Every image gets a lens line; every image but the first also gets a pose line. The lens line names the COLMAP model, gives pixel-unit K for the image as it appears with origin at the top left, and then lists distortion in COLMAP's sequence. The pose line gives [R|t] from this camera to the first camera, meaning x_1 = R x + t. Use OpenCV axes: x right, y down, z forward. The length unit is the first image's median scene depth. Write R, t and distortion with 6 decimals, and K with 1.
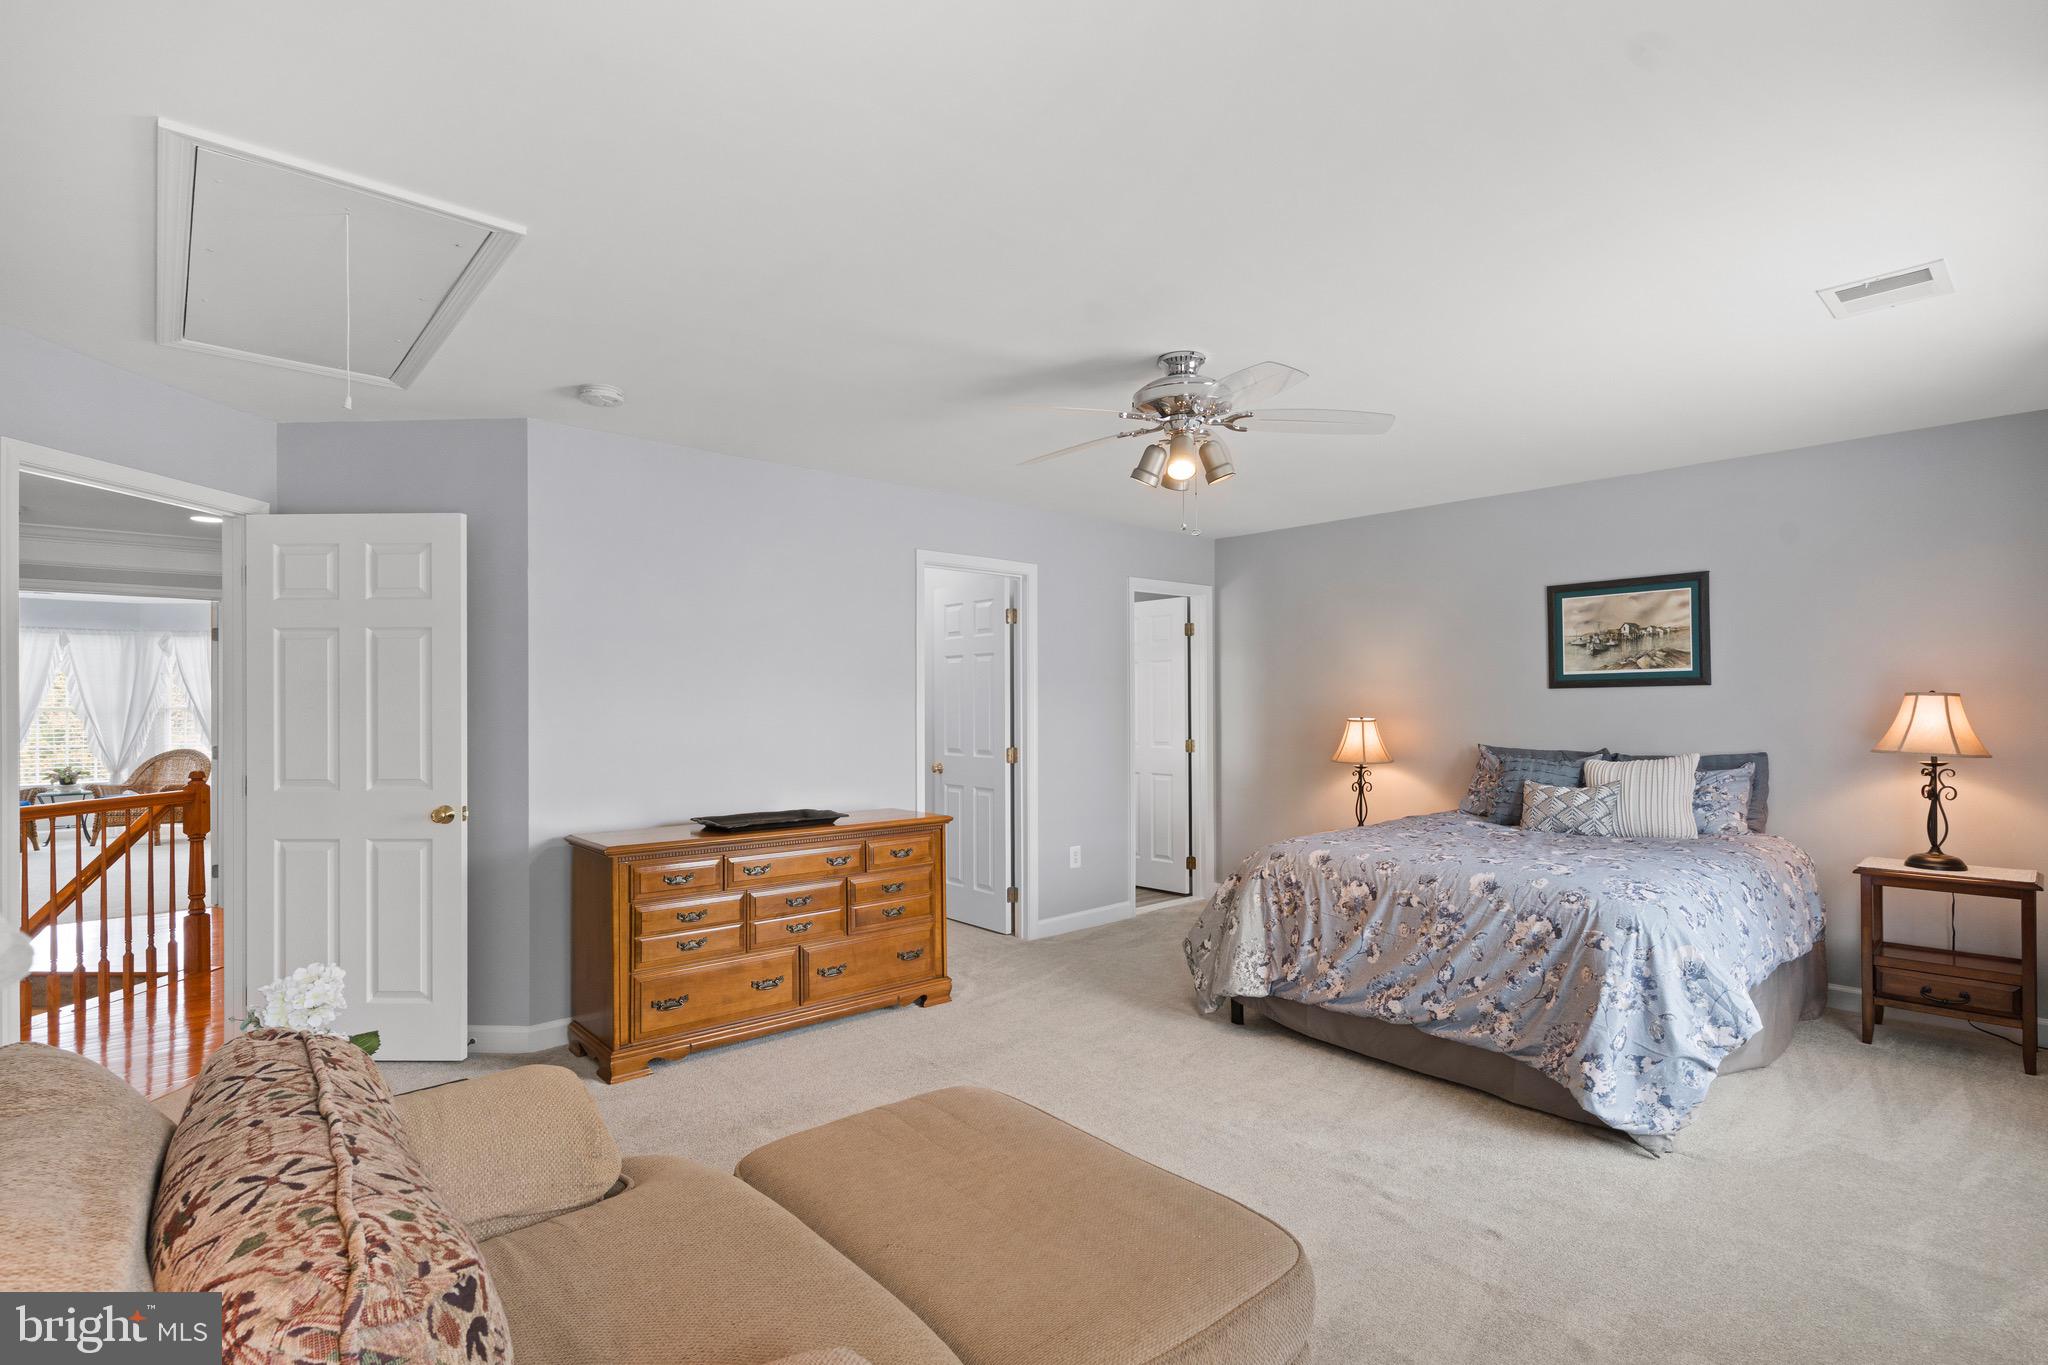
lens RADIAL K [[993.8, 0, 1056.6], [0, 993.8, 684.3], [0, 0, 1]] dist [0.003990, 0.000848]
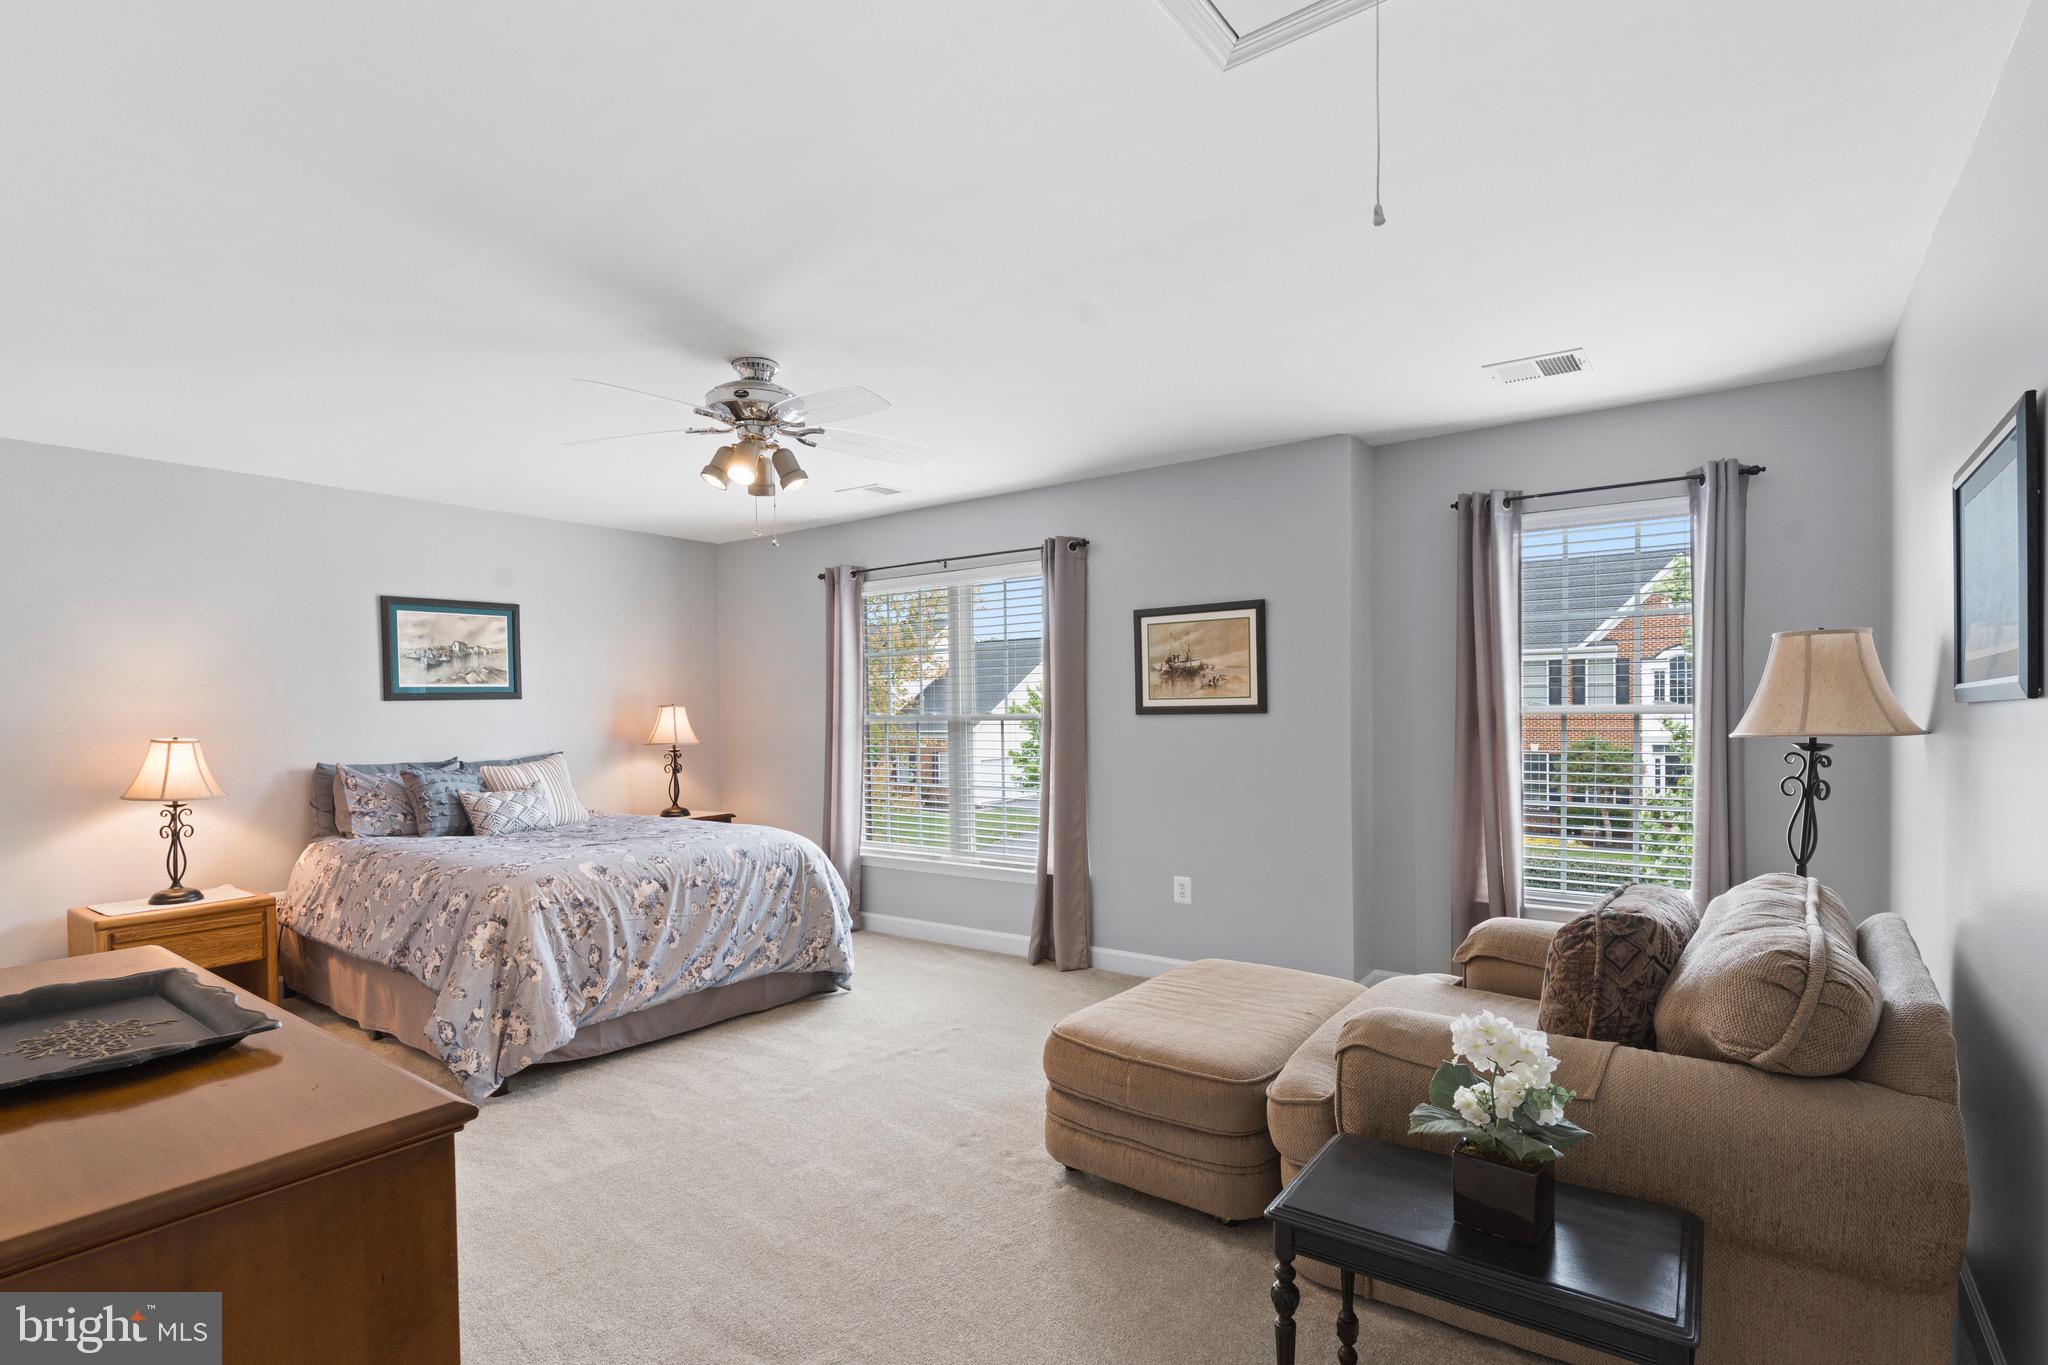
lens RADIAL K [[973.8, 0, 1016.6], [0, 973.8, 672.7], [0, 0, 1]] dist [-0.000088, 0.000307]
pose [[-0.178769, 0.039931, 0.983080, -0.744520], [-0.004459, 0.999133, -0.041394, 0.018209], [-0.983881, -0.011783, -0.178436, 0.751079]]
